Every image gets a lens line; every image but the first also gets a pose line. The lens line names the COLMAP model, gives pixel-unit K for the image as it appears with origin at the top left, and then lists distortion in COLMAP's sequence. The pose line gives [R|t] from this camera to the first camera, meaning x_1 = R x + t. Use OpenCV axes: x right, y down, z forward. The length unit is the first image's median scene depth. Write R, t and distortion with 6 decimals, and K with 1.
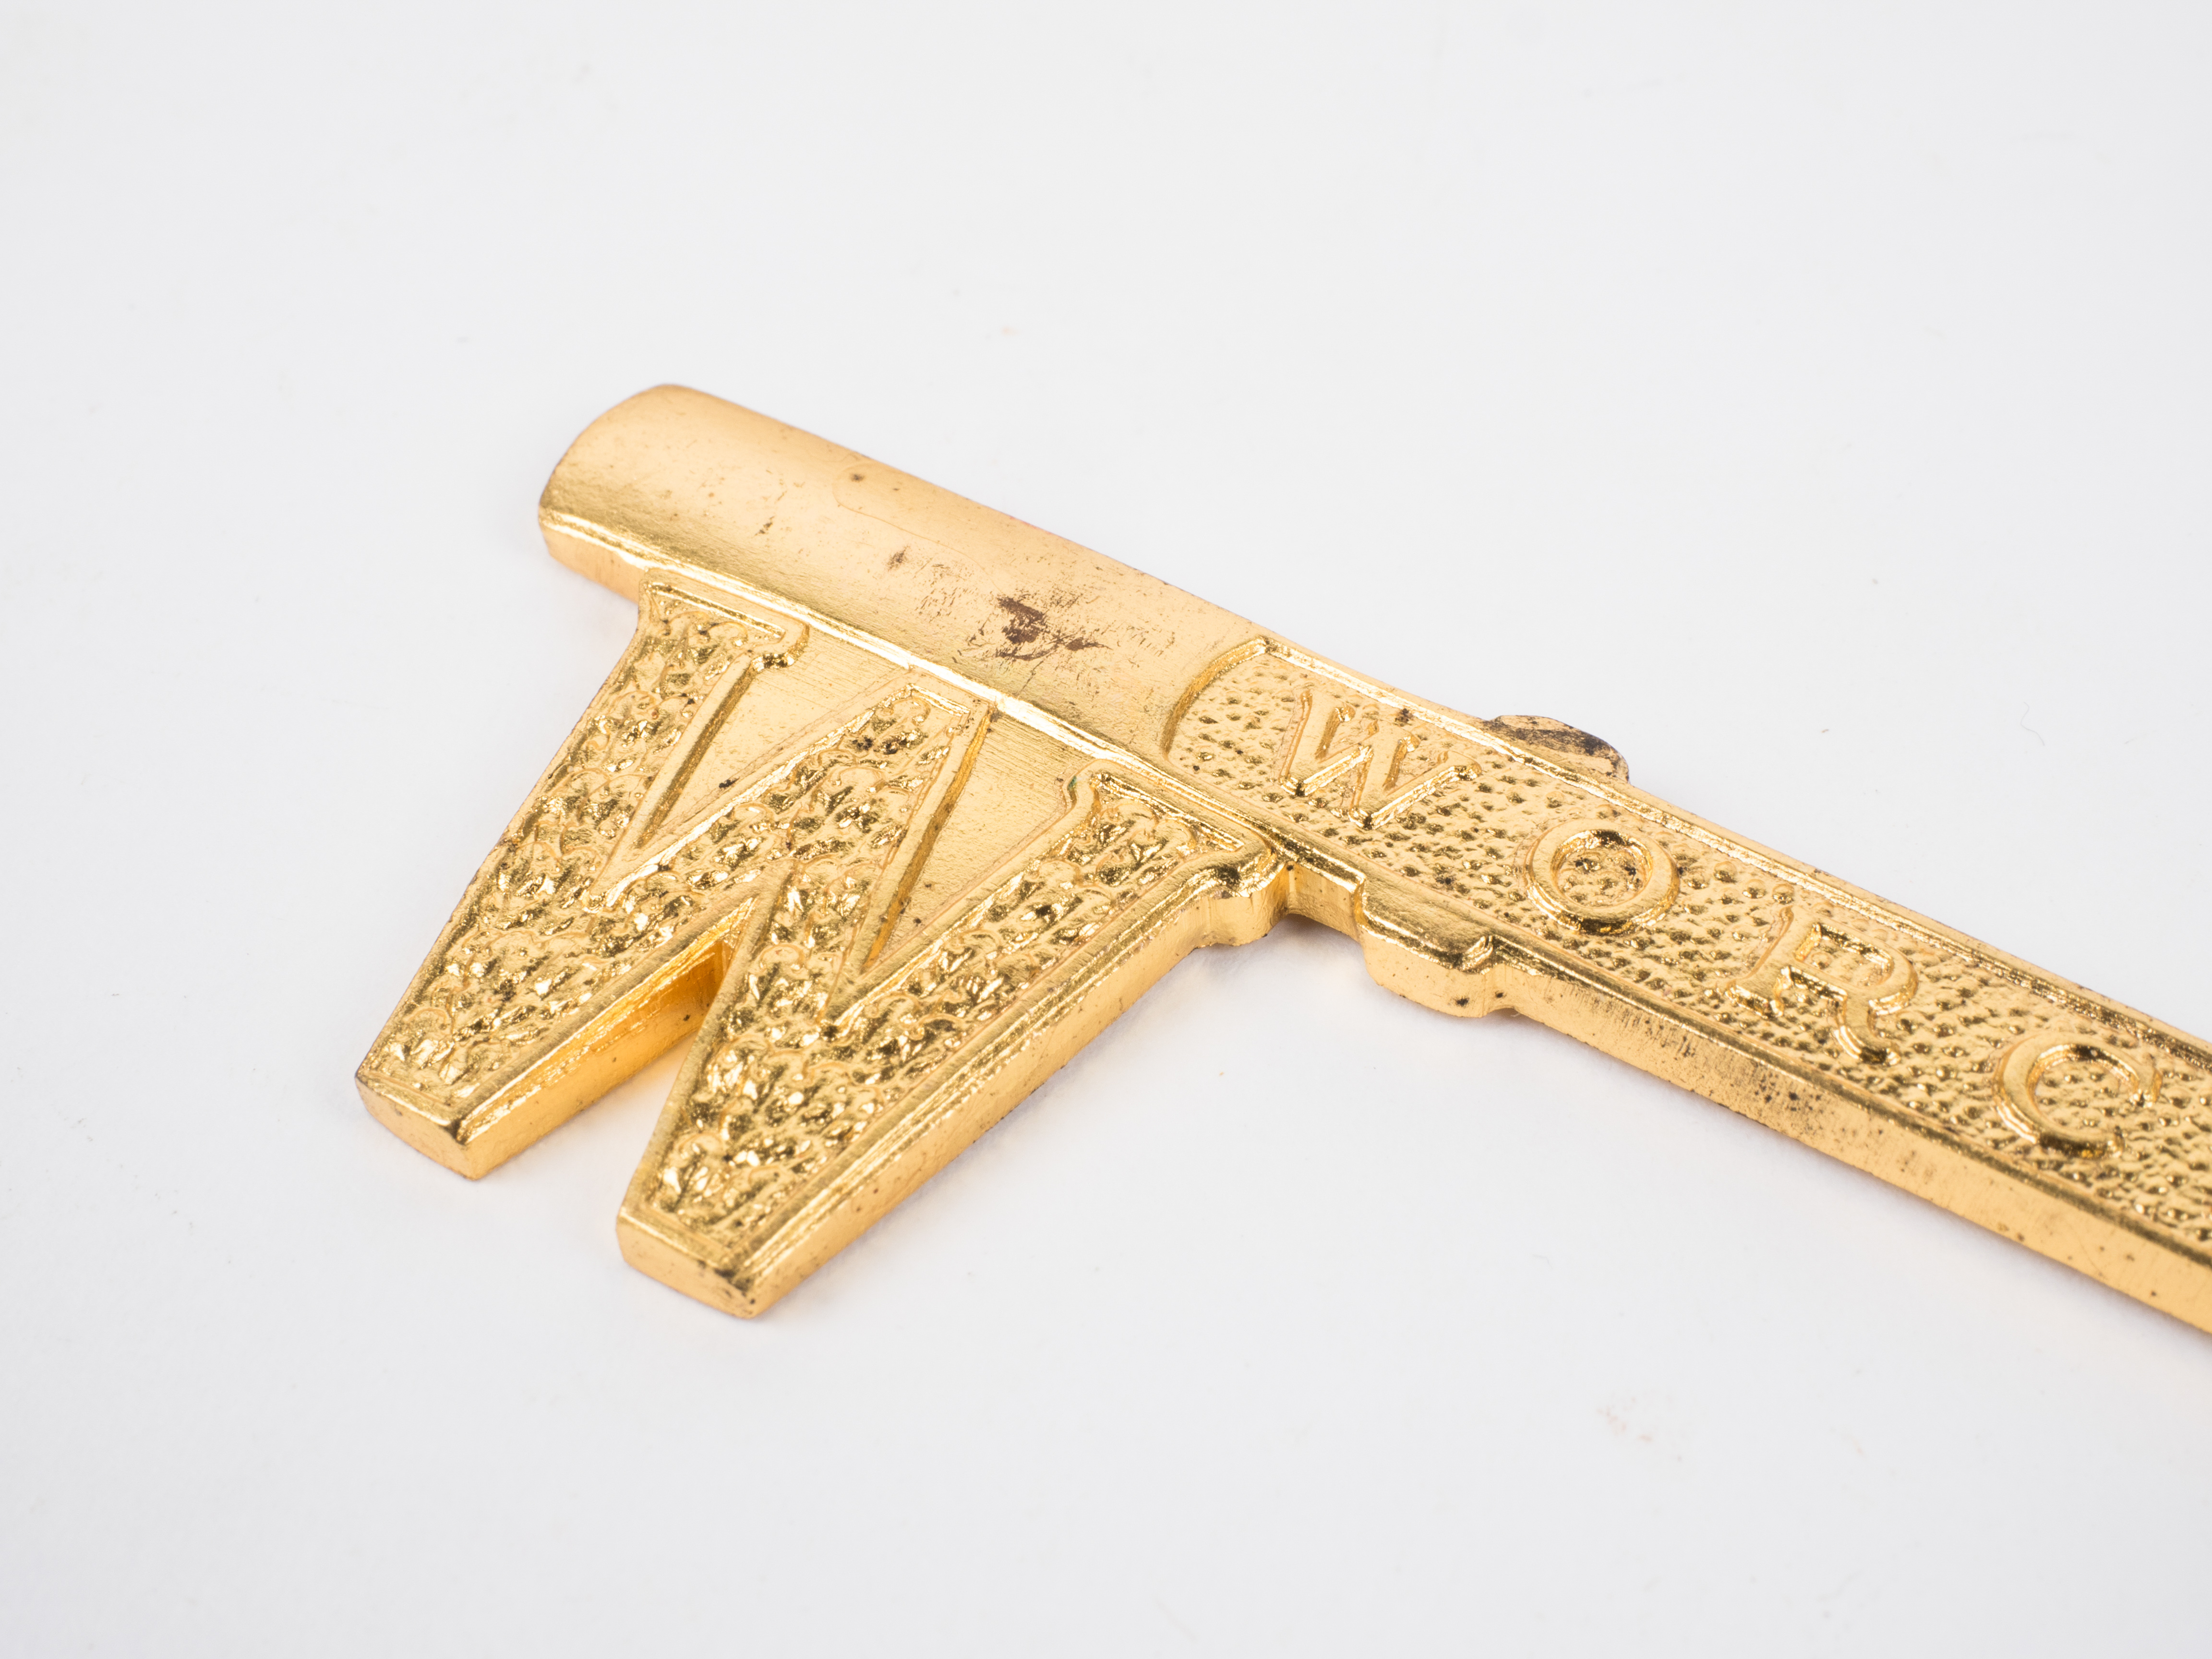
lens RADIAL K [[5171.2, 0, 1102.8], [0, 5171.2, 826.2], [0, 0, 1]] dist [0.018455, 0.000000]
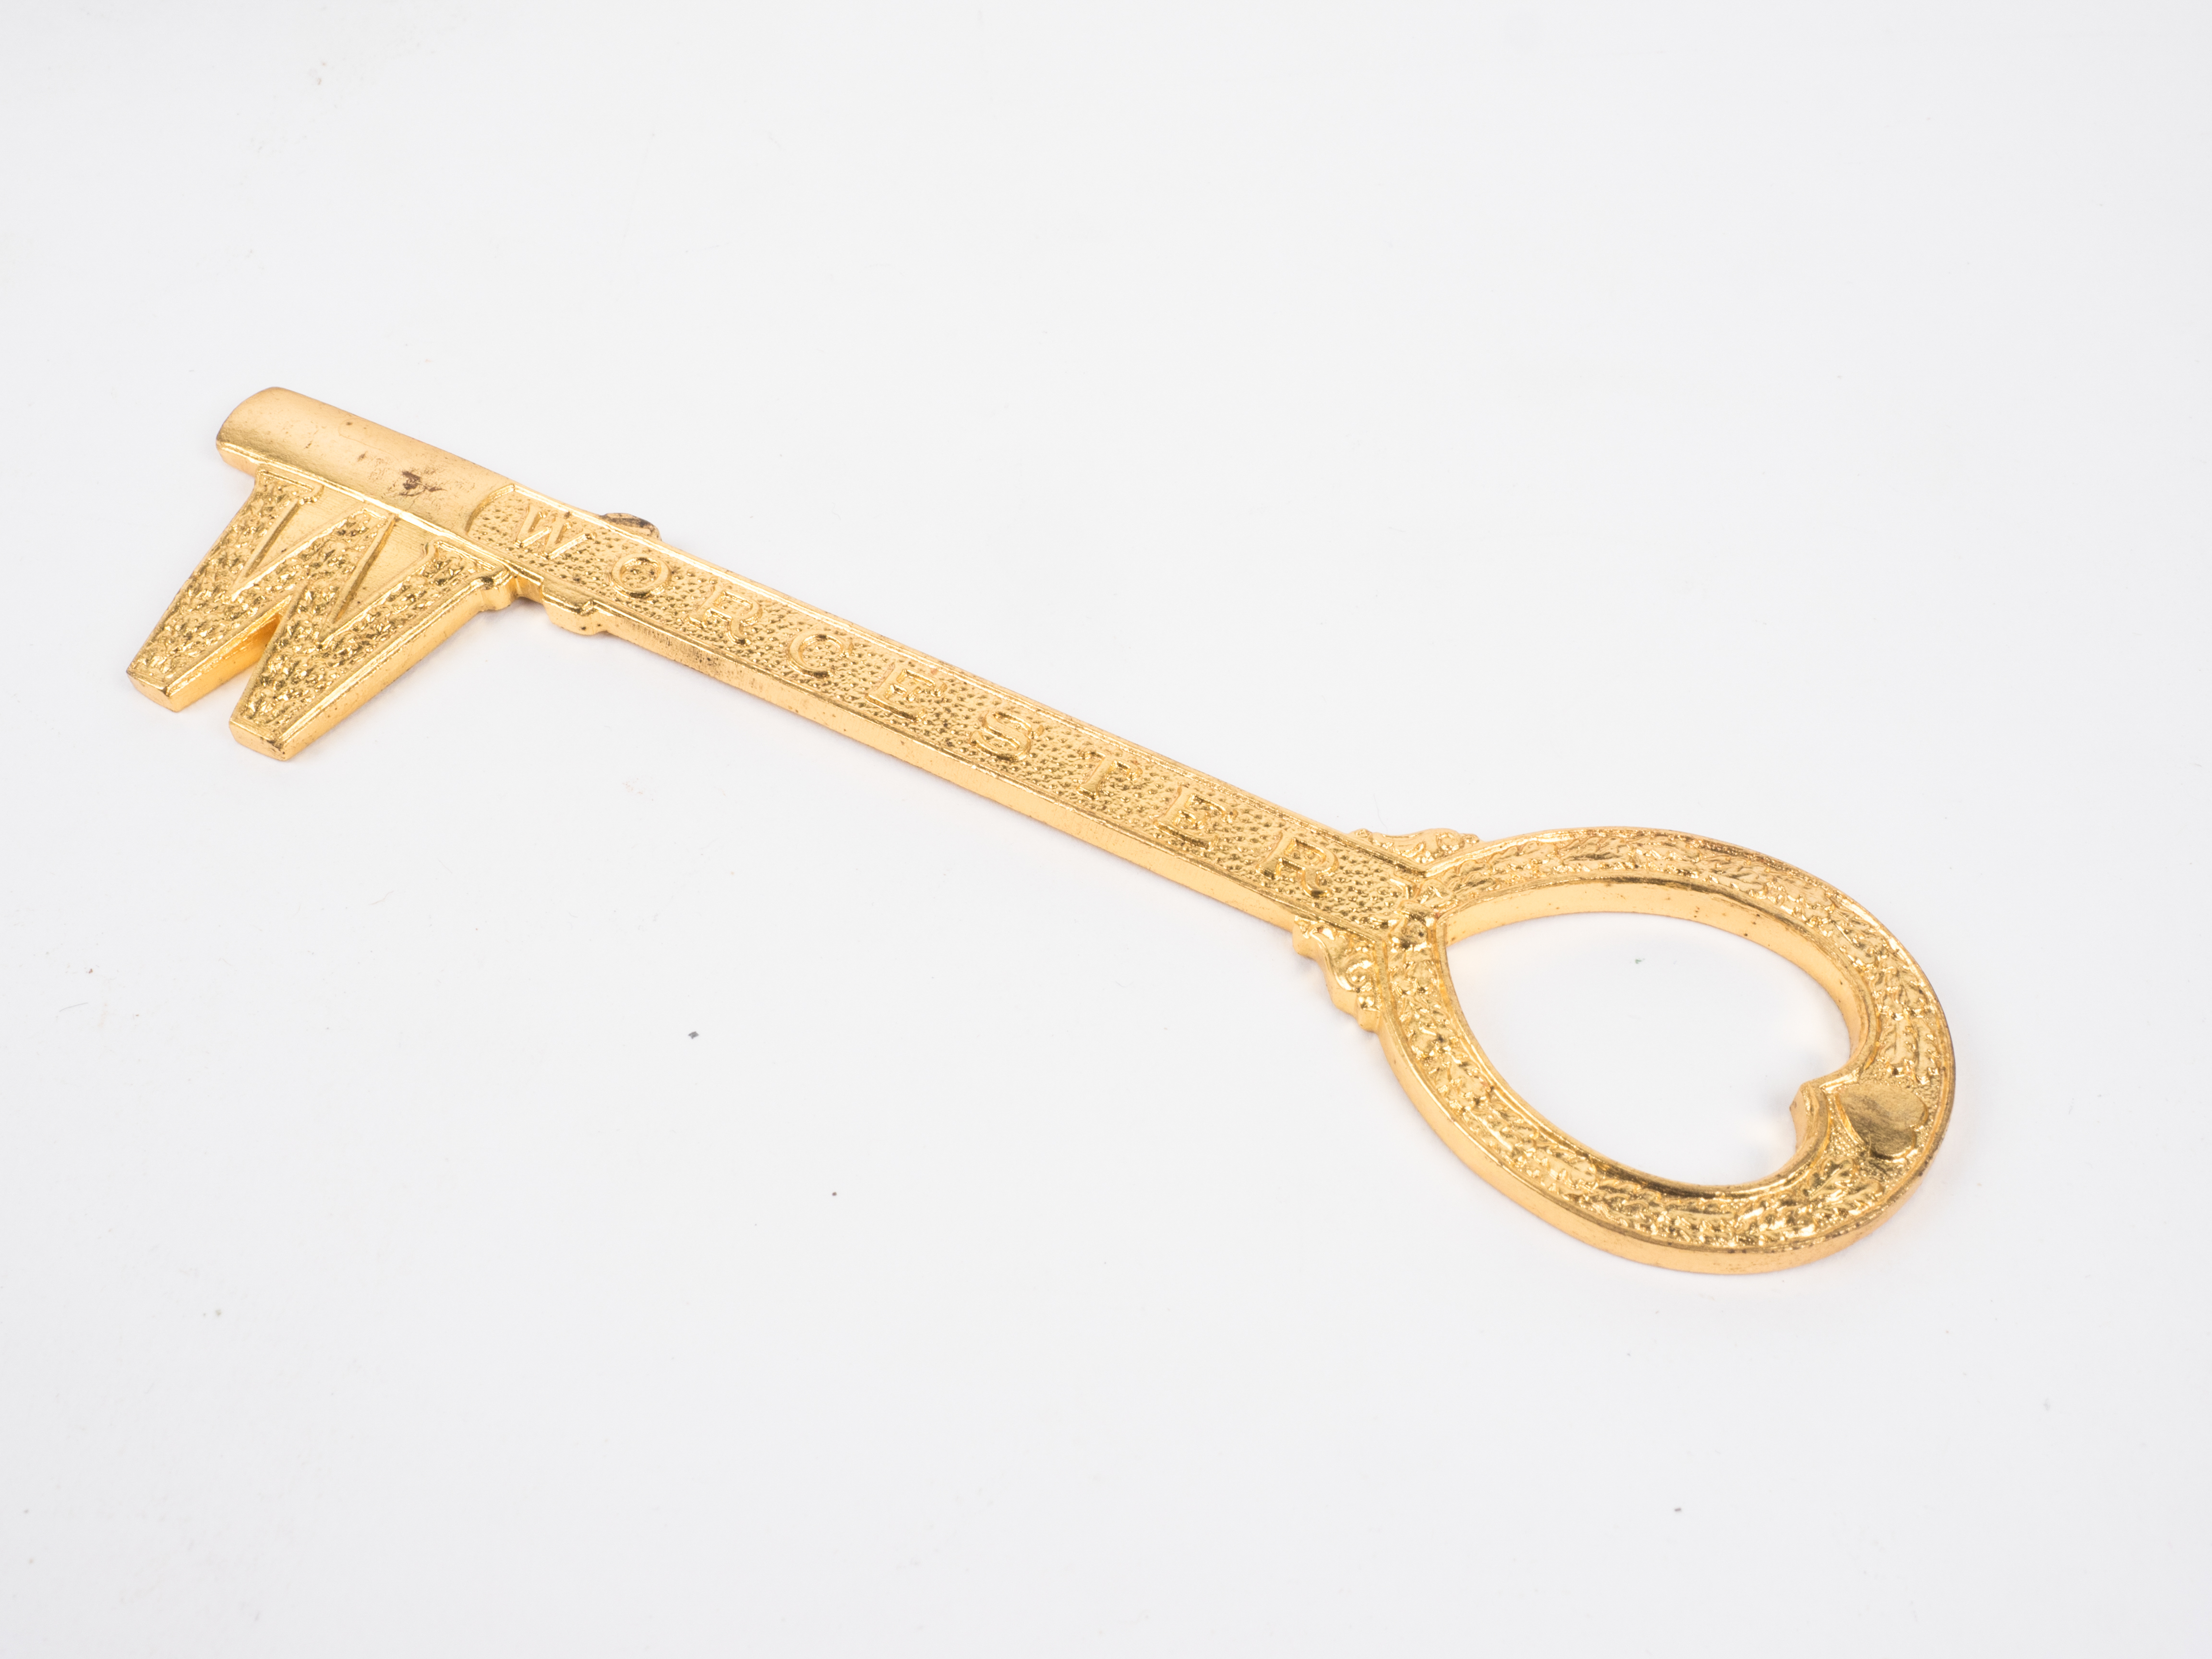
lens RADIAL K [[3126.9, 0, 1088.4], [0, 3126.9, 824.8], [0, 0, 1]] dist [0.012377, 0.000000]
pose [[0.998257, -0.034426, 0.047940, 0.232693], [0.032267, 0.998461, 0.045097, 0.067429], [-0.049418, -0.043471, 0.997832, -0.493909]]
